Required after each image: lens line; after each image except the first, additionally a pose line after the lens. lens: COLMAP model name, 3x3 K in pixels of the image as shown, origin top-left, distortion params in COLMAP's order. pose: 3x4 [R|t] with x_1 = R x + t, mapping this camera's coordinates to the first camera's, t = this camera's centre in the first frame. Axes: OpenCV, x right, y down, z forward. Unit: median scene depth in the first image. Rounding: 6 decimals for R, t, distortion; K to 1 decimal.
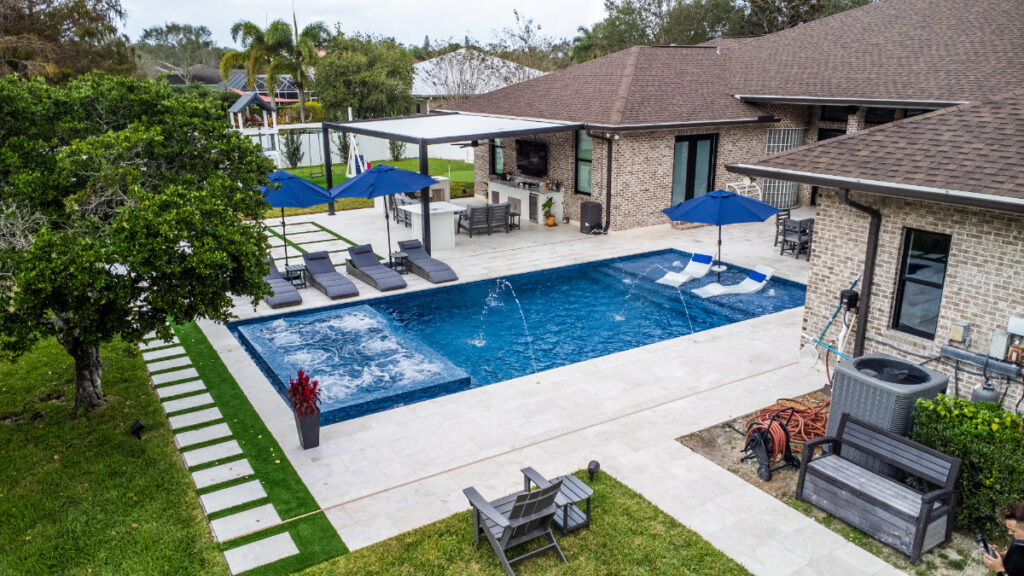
lens RADIAL K [[735.9, 0, 512.0], [0, 735.9, 288.0], [0, 0, 1]] dist [0.053372, -0.084413]
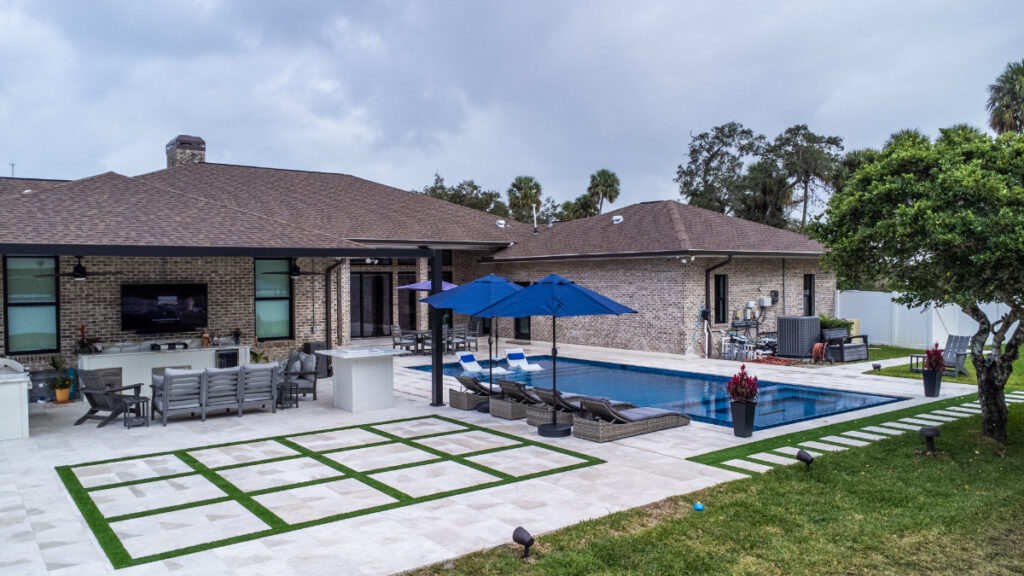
lens RADIAL K [[758.8, 0, 512.0], [0, 758.8, 288.0], [0, 0, 1]] dist [0.053479, -0.094537]
pose [[-0.089916, -0.008470, 0.995913, -1.572847], [0.290941, 0.956122, 0.034399, -0.278806], [-0.952506, 0.292845, -0.083506, 1.672497]]
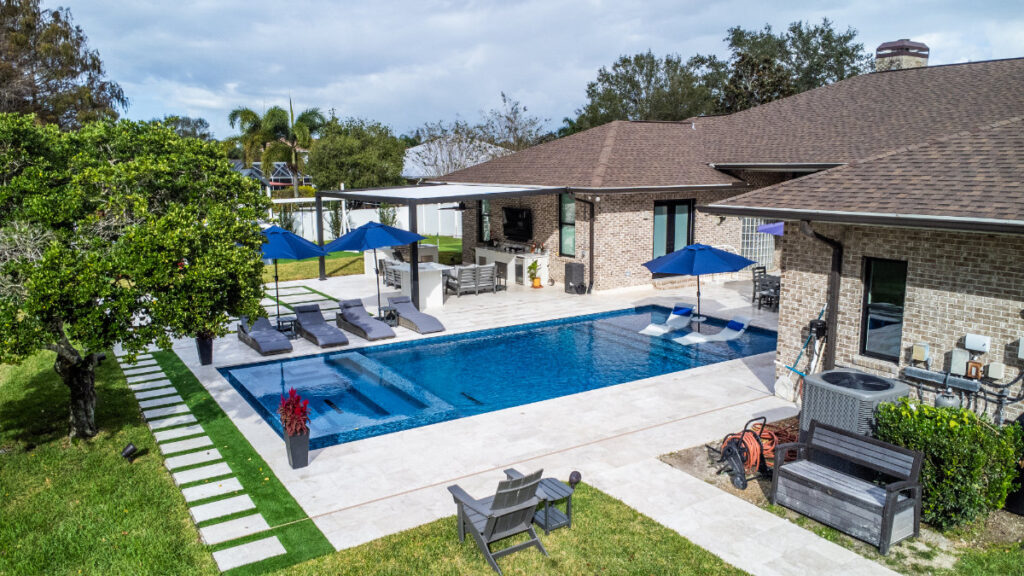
lens RADIAL K [[735.9, 0, 512.0], [0, 735.9, 288.0], [0, 0, 1]] dist [0.053372, -0.084413]
pose [[0.999876, -0.005554, 0.014718, 0.007020], [0.007265, 0.992888, -0.118829, 0.080946], [-0.013953, 0.118921, 0.992806, -0.042389]]
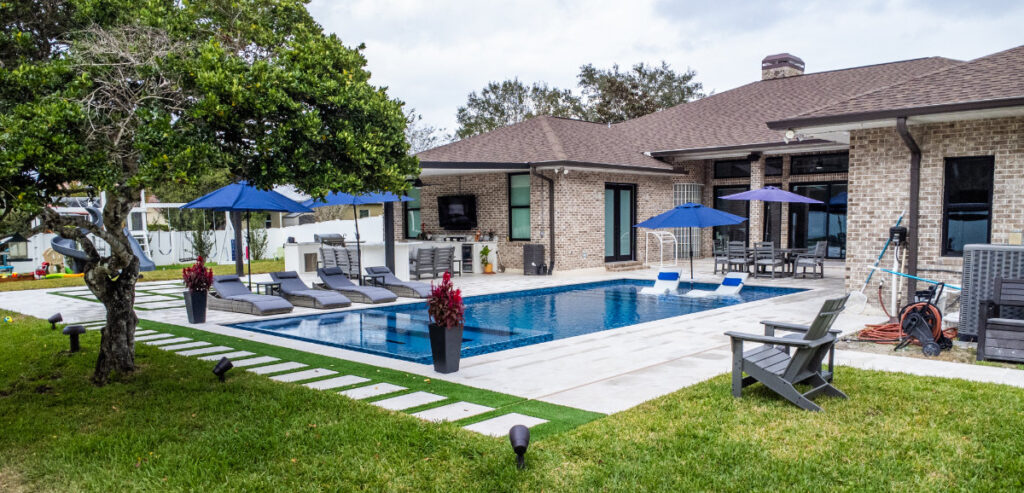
lens RADIAL K [[740.4, 0, 508.2], [0, 740.4, 287.6], [0, 0, 1]] dist [0.032139, -0.055698]
pose [[0.966192, -0.029485, 0.256133, -0.367567], [0.078781, 0.979688, -0.184404, 0.245771], [-0.245493, 0.198348, 0.948889, 0.140660]]
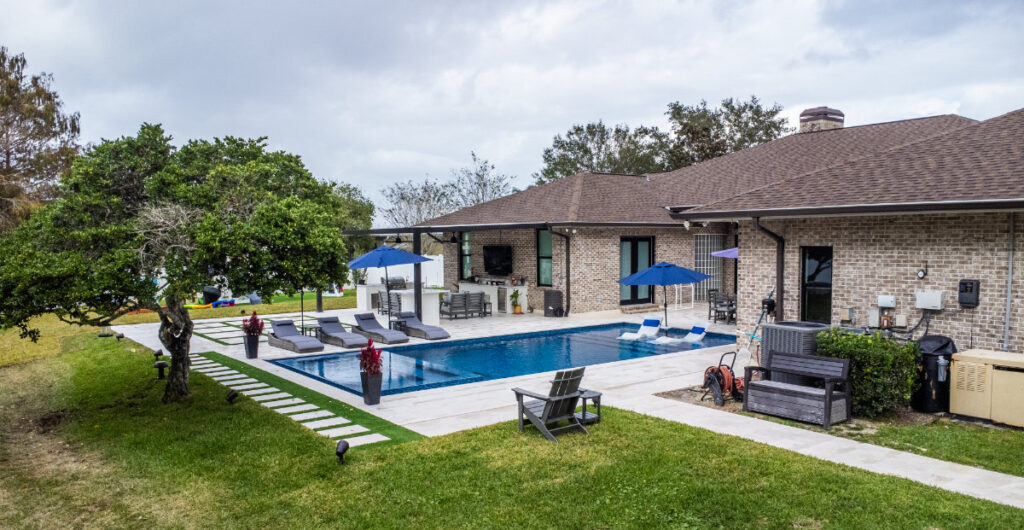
lens RADIAL K [[739.6, 0, 509.7], [0, 739.6, 286.2], [0, 0, 1]] dist [0.009798, 0.001308]
pose [[0.996093, -0.009379, 0.087807, -0.128380], [0.028451, 0.975407, -0.218568, 0.263358], [-0.083597, 0.220213, 0.971863, -0.269726]]
